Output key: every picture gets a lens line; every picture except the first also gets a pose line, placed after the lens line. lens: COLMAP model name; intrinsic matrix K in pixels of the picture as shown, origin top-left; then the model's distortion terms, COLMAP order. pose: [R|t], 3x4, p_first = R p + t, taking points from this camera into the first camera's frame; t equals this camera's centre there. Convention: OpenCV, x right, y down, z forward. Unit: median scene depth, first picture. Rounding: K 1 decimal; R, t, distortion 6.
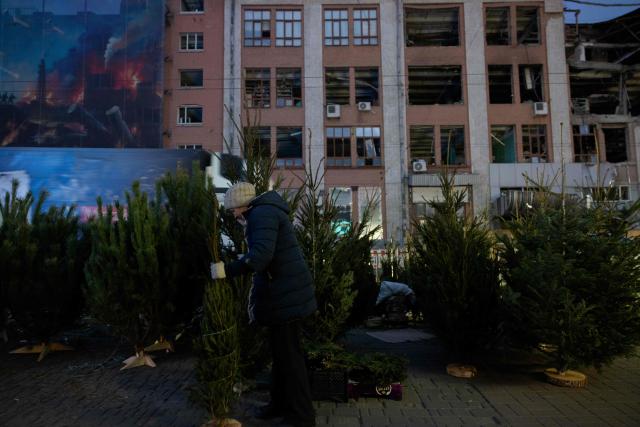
lens RADIAL K [[424.0, 0, 320.0], [0, 424.0, 213.5], [0, 0, 1]] dist [0.001939, 0.004199]
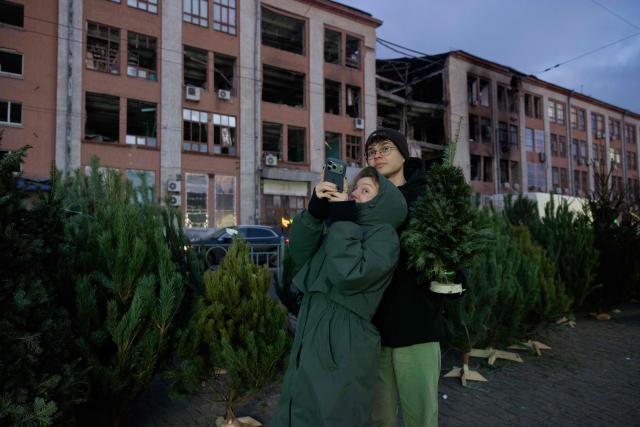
lens RADIAL K [[424.0, 0, 320.0], [0, 424.0, 213.5], [0, 0, 1]] dist [0.001939, 0.004199]
pose [[0.825558, 0.033686, 0.563311, -0.258723], [-0.054263, 0.998330, 0.019826, -0.004510], [-0.561702, -0.046934, 0.826007, 0.032478]]
